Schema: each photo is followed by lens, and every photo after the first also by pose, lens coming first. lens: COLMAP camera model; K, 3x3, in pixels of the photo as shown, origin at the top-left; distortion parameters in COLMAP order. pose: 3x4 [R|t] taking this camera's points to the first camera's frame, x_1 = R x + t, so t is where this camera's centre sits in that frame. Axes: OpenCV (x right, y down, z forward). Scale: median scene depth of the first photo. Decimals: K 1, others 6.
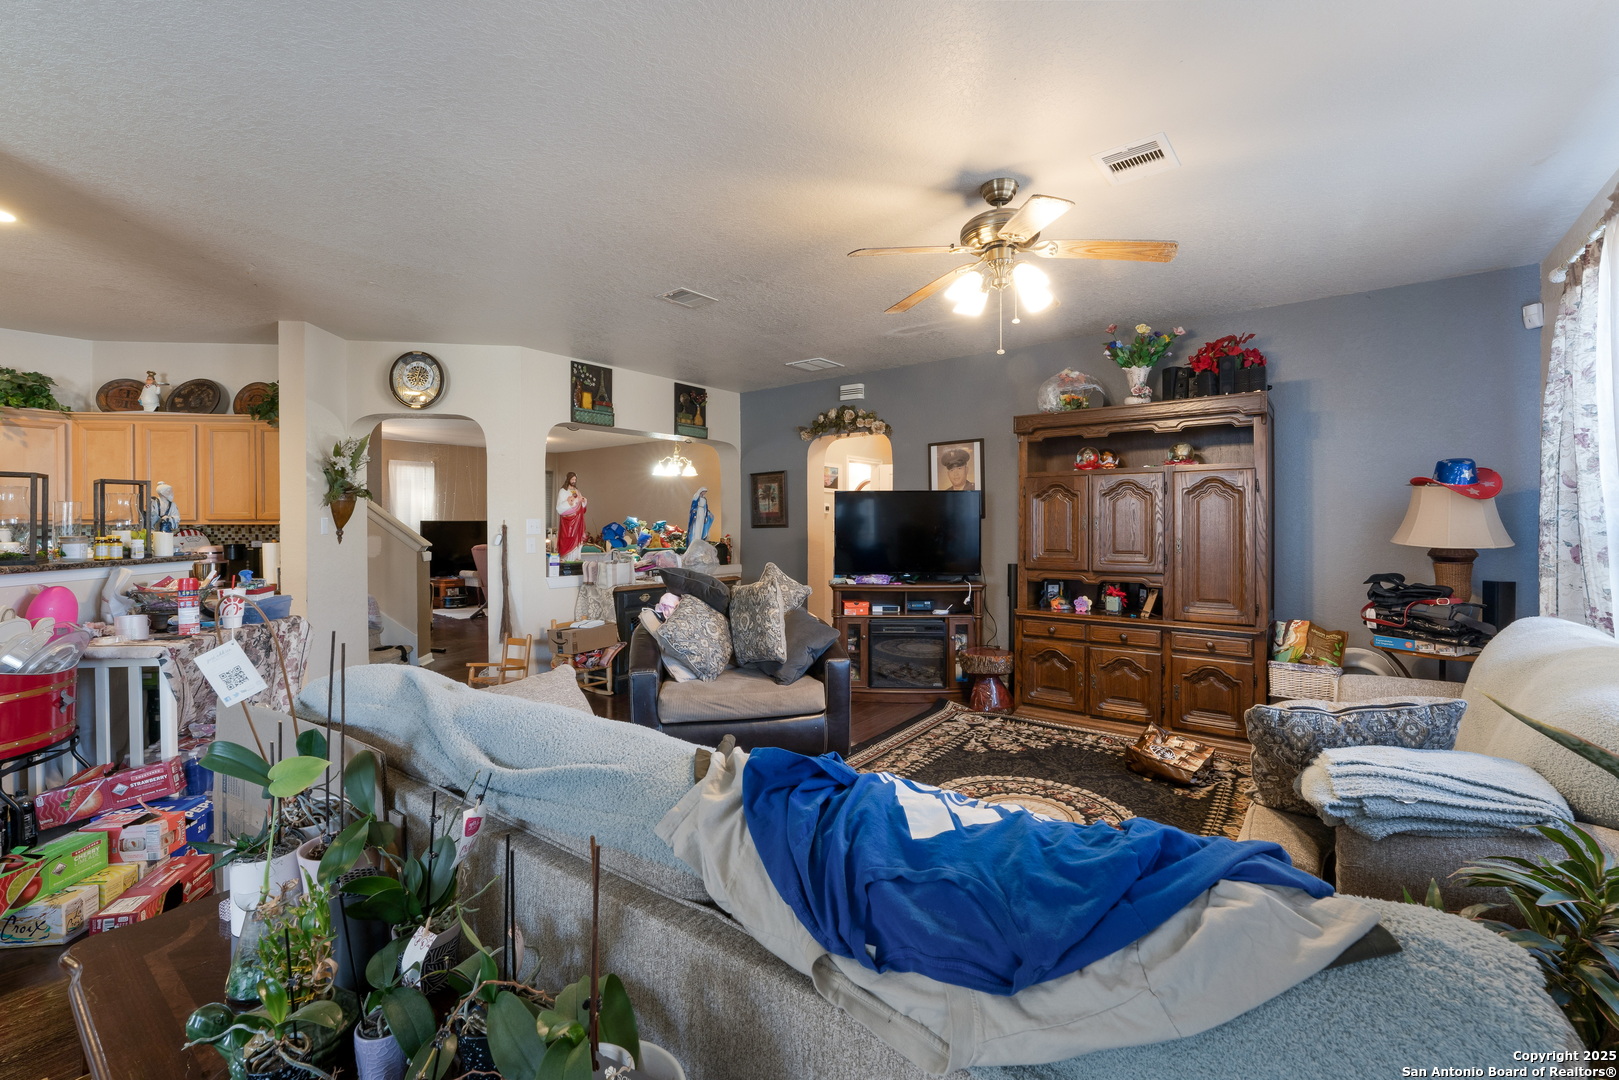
lens RADIAL K [[683.1, 0, 809.5], [0, 683.1, 540.0], [0, 0, 1]] dist [-0.011738, 0.000177]
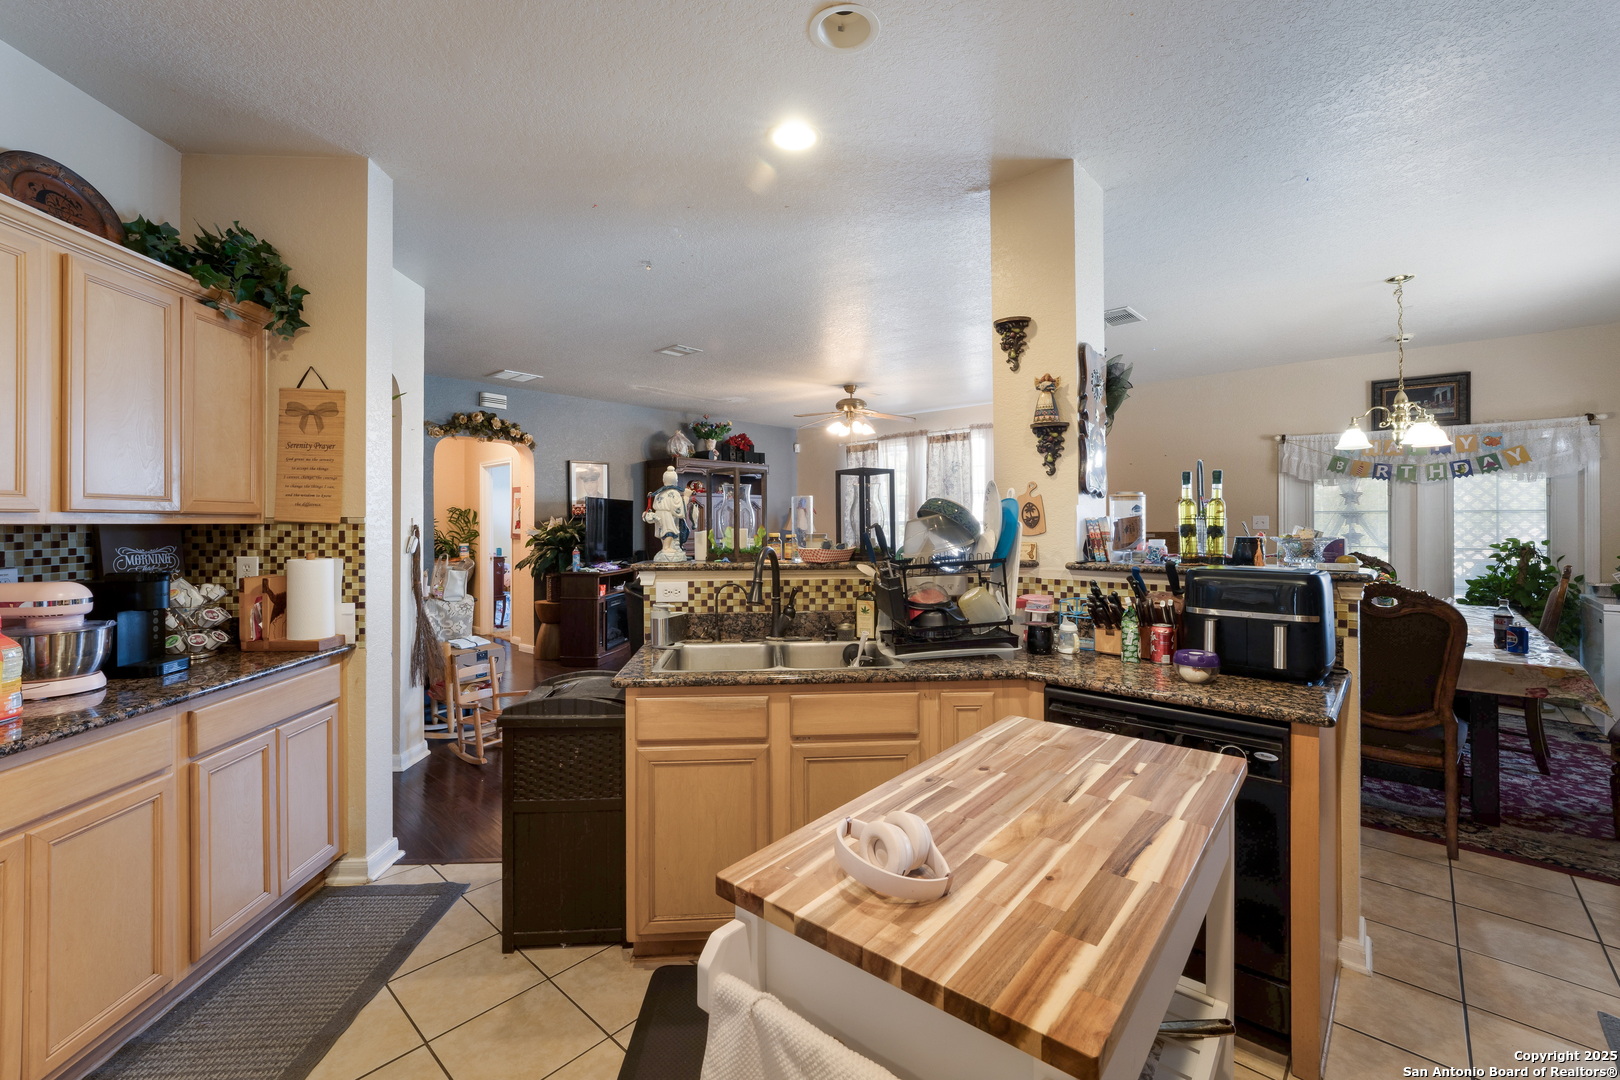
lens RADIAL K [[680.9, 0, 805.0], [0, 680.9, 519.5], [0, 0, 1]] dist [0.008834, 0.000317]
pose [[0.059996, 0.005676, 0.998182, -1.422636], [0.027564, 0.999593, -0.007340, -0.013053], [-0.997818, 0.027954, 0.059815, 0.659172]]
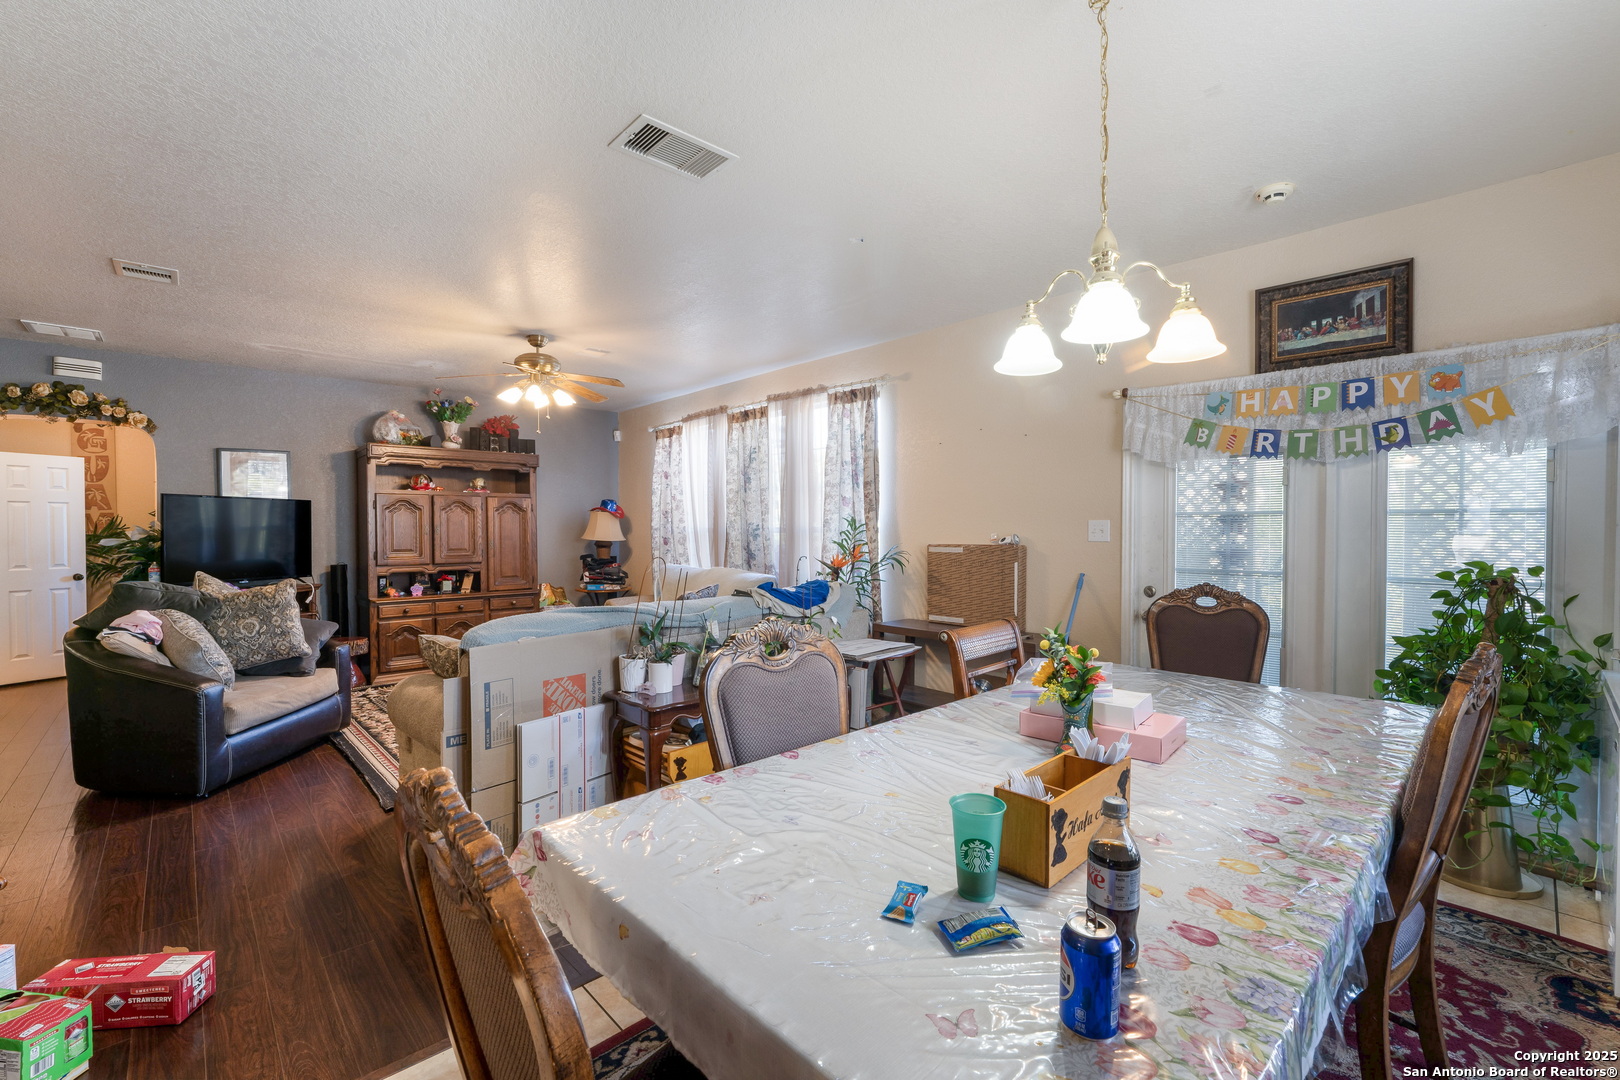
lens RADIAL K [[683.5, 0, 810.0], [0, 683.5, 540.0], [0, 0, 1]] dist [-0.011738, 0.000177]
pose [[0.148613, -0.014323, 0.988792, -0.879163], [0.025323, 0.999622, 0.010674, 0.001715], [-0.988571, 0.023453, 0.148920, 0.034980]]
